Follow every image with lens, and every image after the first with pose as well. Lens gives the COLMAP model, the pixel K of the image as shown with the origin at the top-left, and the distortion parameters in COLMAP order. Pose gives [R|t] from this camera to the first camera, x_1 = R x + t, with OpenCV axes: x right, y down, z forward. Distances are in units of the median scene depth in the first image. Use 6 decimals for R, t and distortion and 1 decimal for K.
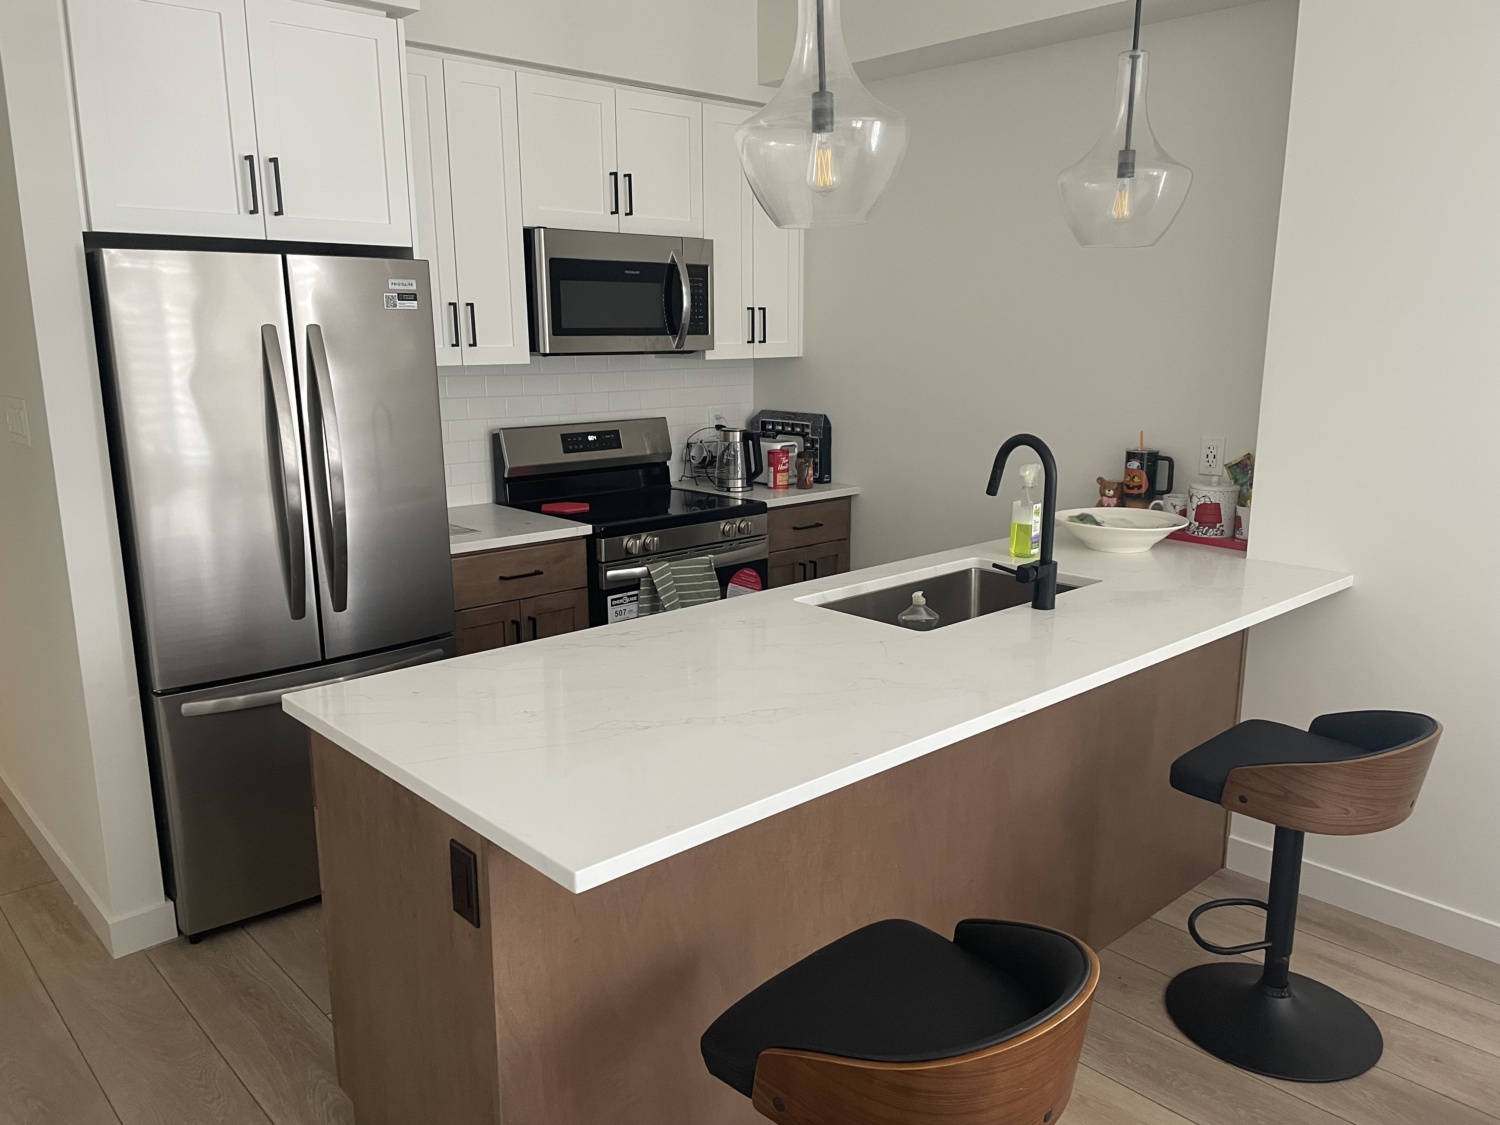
lens RADIAL K [[1134.1, 0, 747.8], [0, 1134.1, 566.9], [0, 0, 1]] dist [0.092405, -0.108006]
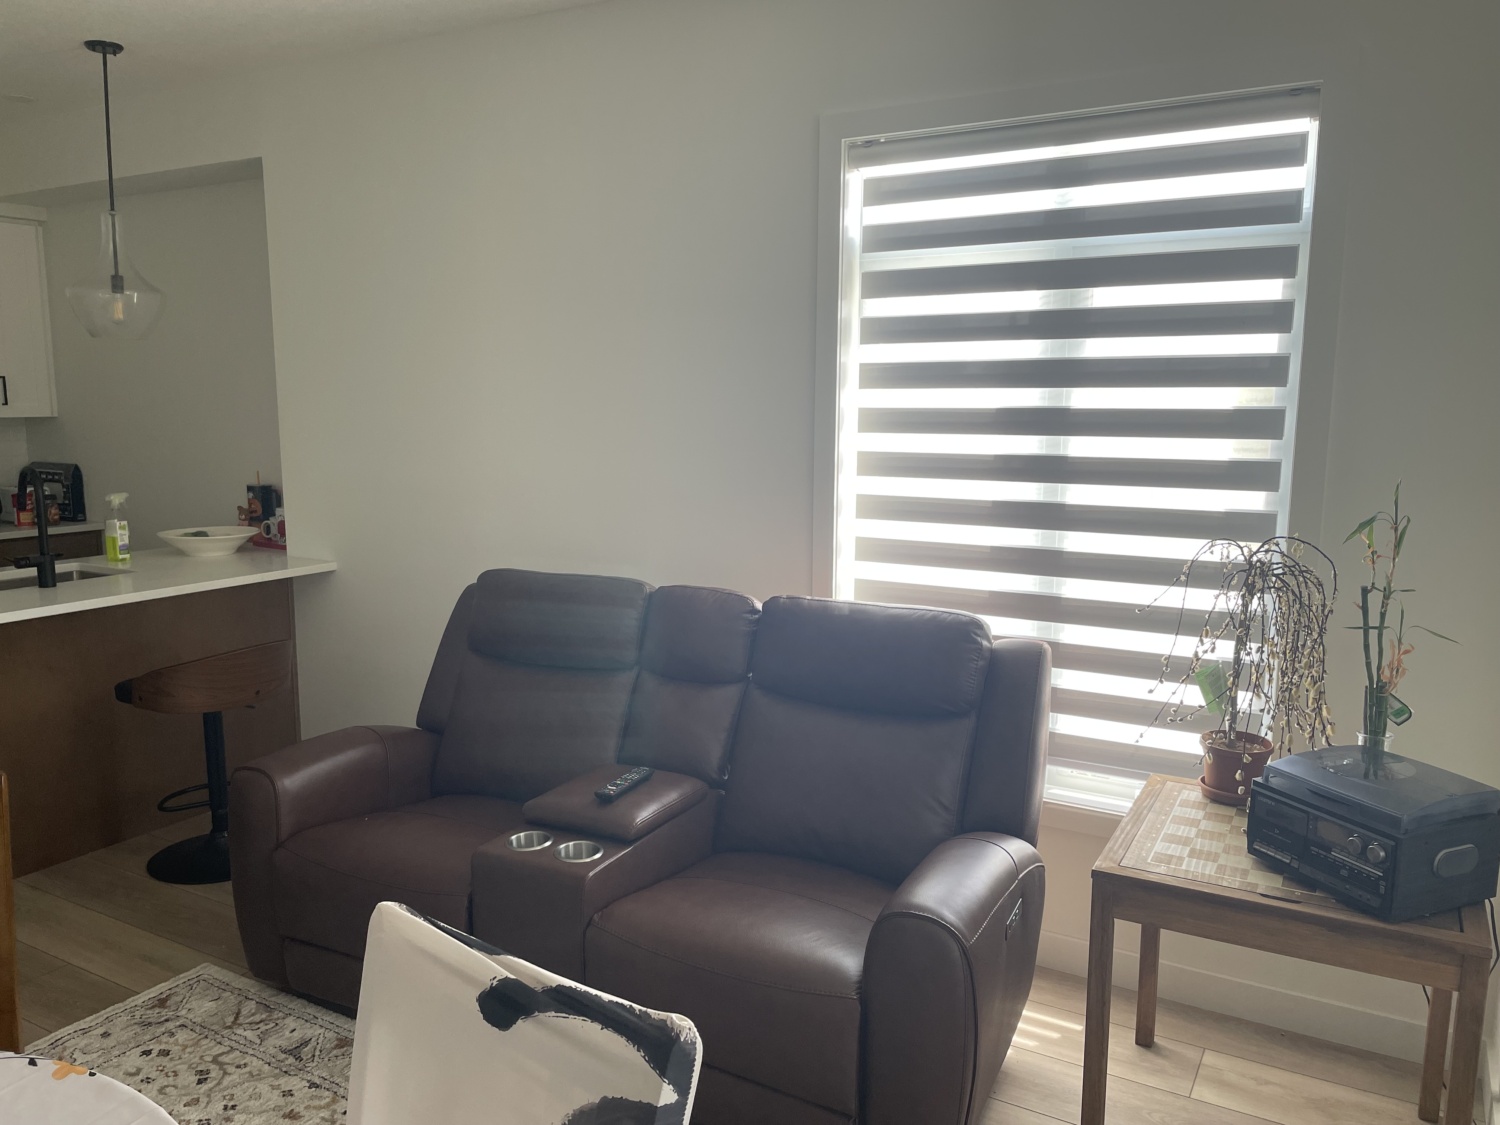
lens RADIAL K [[1134.1, 0, 747.8], [0, 1134.1, 566.9], [0, 0, 1]] dist [0.092405, -0.108006]
pose [[0.953696, -0.038187, 0.298339, 0.421940], [0.055861, 0.997138, -0.050936, 0.084371], [-0.295541, 0.065243, 0.953100, -0.404119]]
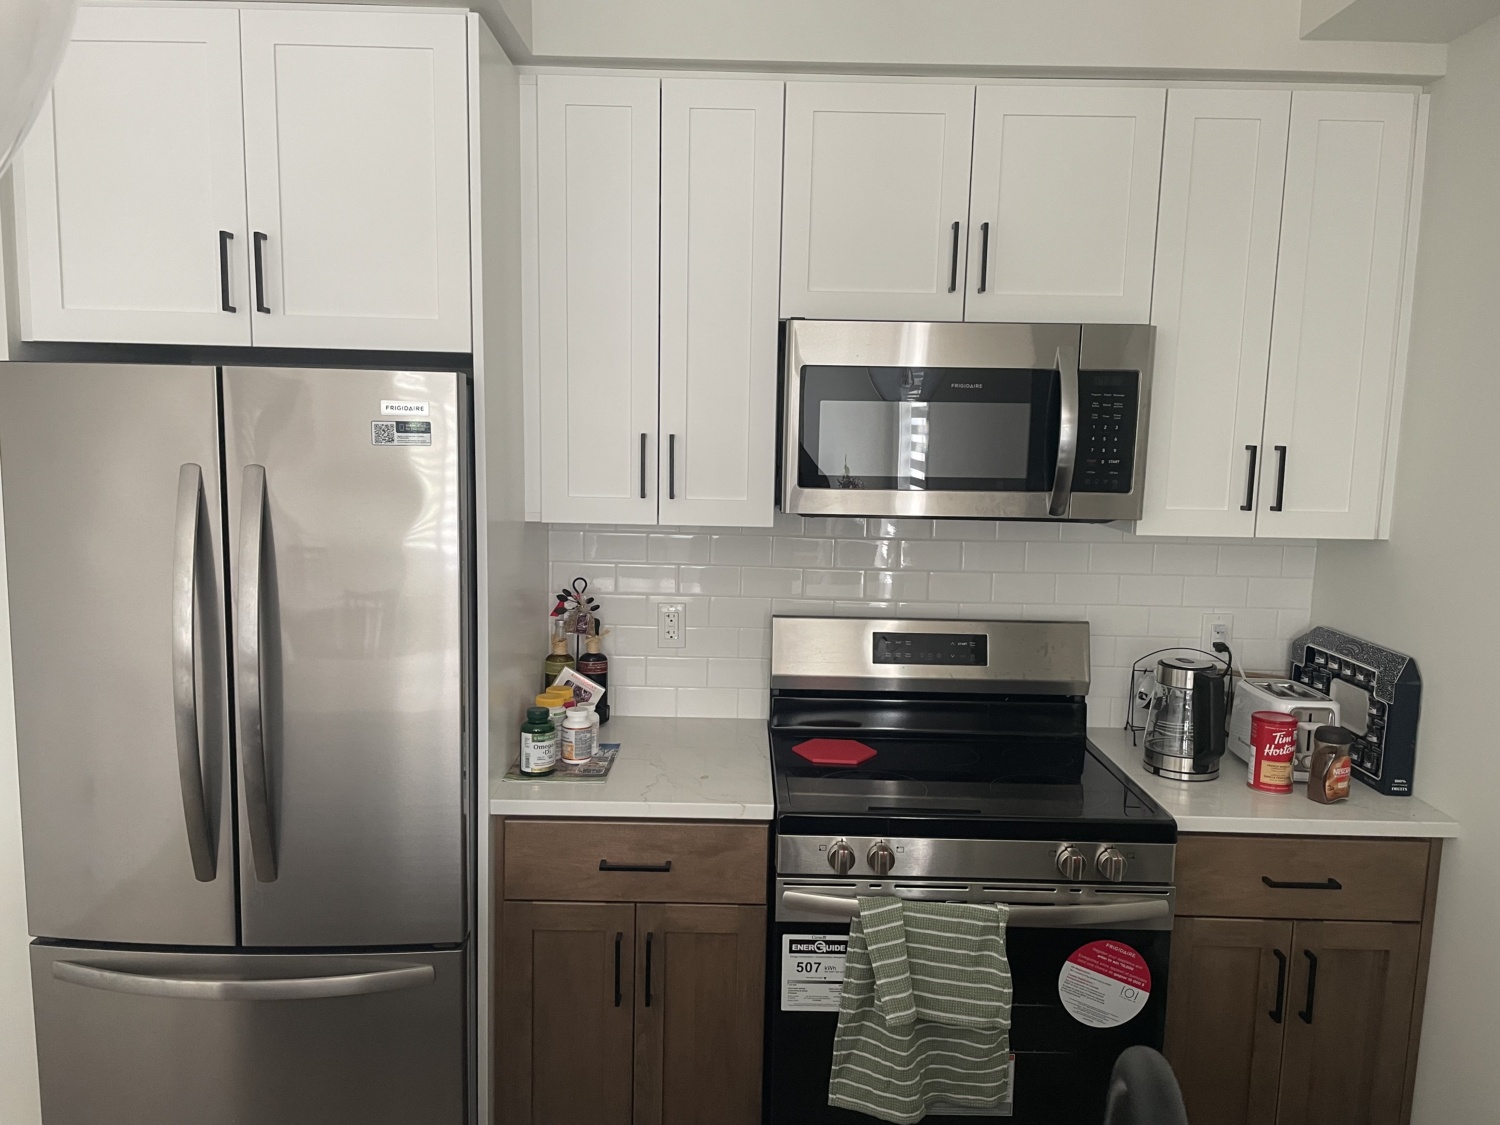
lens RADIAL K [[1134.1, 0, 747.8], [0, 1134.1, 566.9], [0, 0, 1]] dist [0.092405, -0.108006]
pose [[0.736872, 0.103220, -0.668105, 0.211387], [-0.164414, 0.985965, -0.029008, -0.125560], [0.655734, 0.131221, 0.743501, 0.483249]]
